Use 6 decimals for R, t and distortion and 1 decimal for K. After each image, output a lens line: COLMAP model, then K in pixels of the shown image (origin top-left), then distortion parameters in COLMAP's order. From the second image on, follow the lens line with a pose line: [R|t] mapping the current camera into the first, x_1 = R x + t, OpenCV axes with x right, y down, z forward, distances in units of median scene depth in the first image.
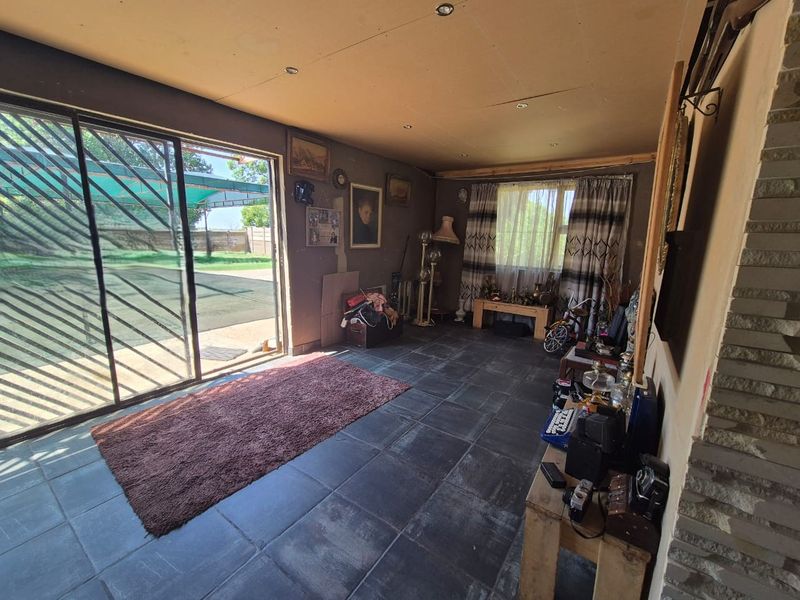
lens RADIAL K [[324.0, 0, 396.5], [0, 324.0, 299.2], [0, 0, 1]] dist [-0.000483, -0.000062]
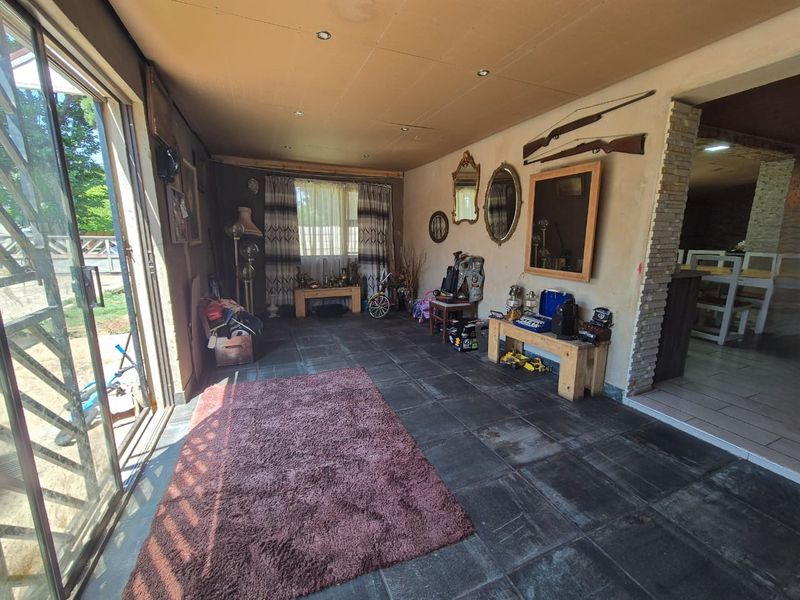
lens RADIAL K [[324.0, 0, 396.5], [0, 324.0, 299.2], [0, 0, 1]] dist [-0.000483, -0.000062]
pose [[0.546578, -0.182644, 0.817248, -0.501426], [0.170490, 0.979756, 0.104938, -0.030905], [-0.819870, 0.081976, 0.566651, 0.190147]]
